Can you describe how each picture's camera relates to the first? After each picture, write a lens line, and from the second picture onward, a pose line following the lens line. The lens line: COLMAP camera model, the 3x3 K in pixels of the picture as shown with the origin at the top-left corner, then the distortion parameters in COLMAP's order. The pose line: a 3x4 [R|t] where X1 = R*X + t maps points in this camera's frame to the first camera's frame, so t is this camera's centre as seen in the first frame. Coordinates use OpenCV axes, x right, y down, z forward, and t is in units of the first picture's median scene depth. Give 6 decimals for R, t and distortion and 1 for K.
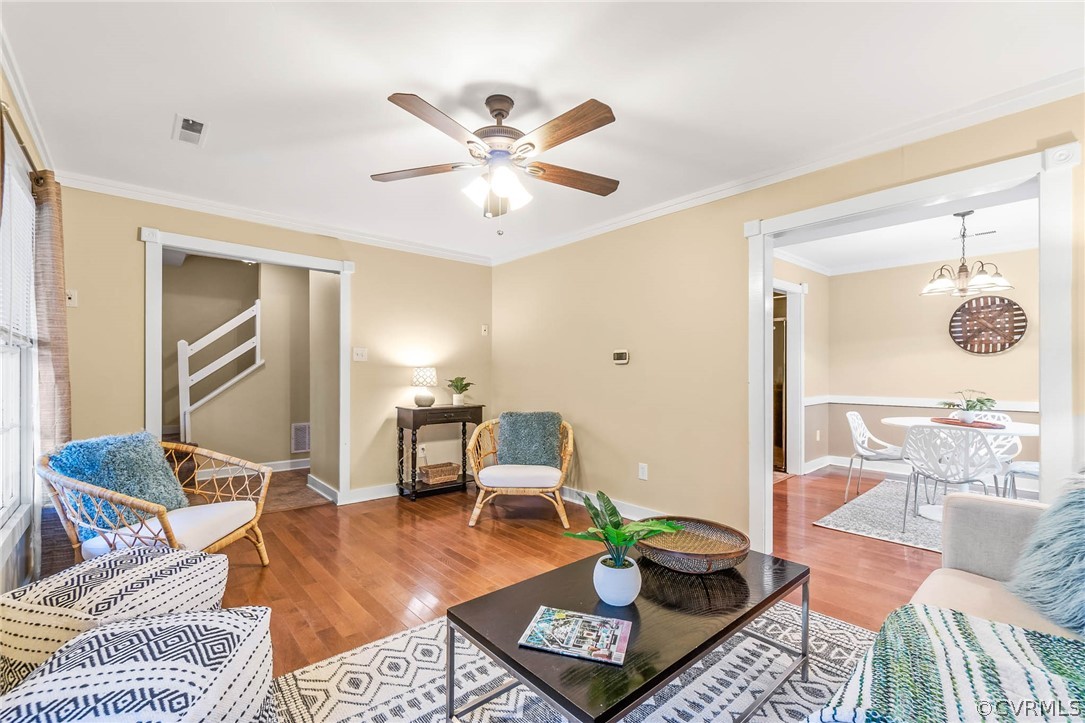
lens RADIAL K [[470.5, 0, 532.2], [0, 470.5, 370.9], [0, 0, 1]] dist [-0.009347, 0.000218]
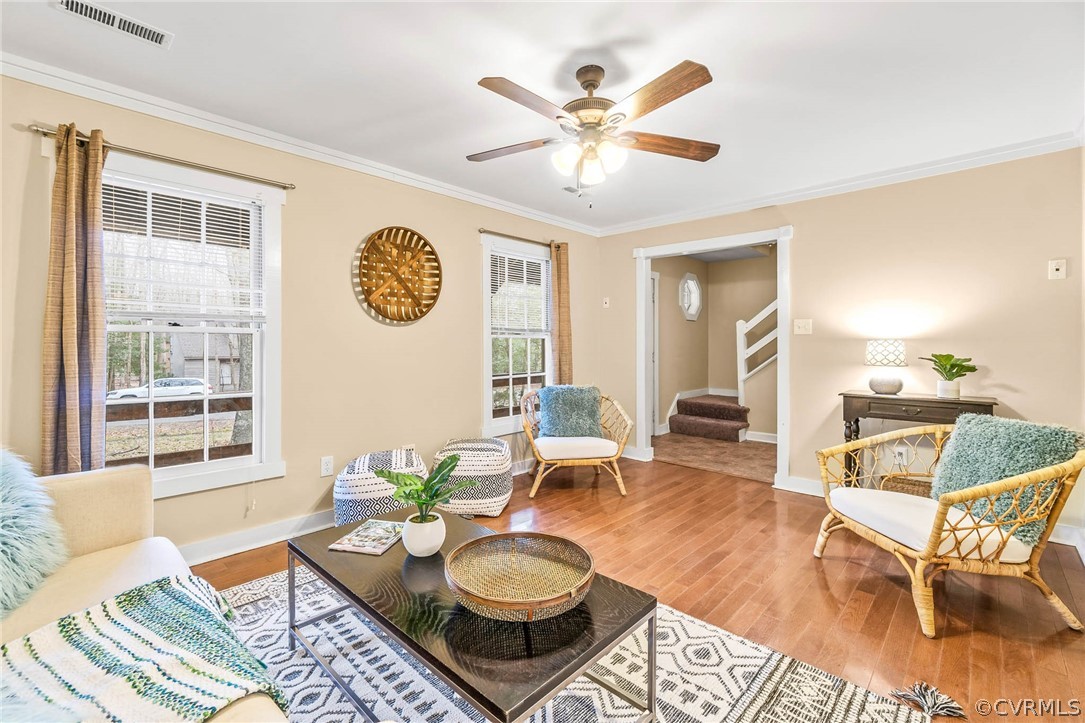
lens RADIAL K [[479.3, 0, 521.8], [0, 479.3, 343.3], [0, 0, 1]] dist [-0.001871, -0.000668]
pose [[0.090844, -0.007937, -0.995833, 0.668363], [0.005752, 0.999956, -0.007445, -0.000300], [0.995848, -0.005052, 0.090886, 0.561470]]
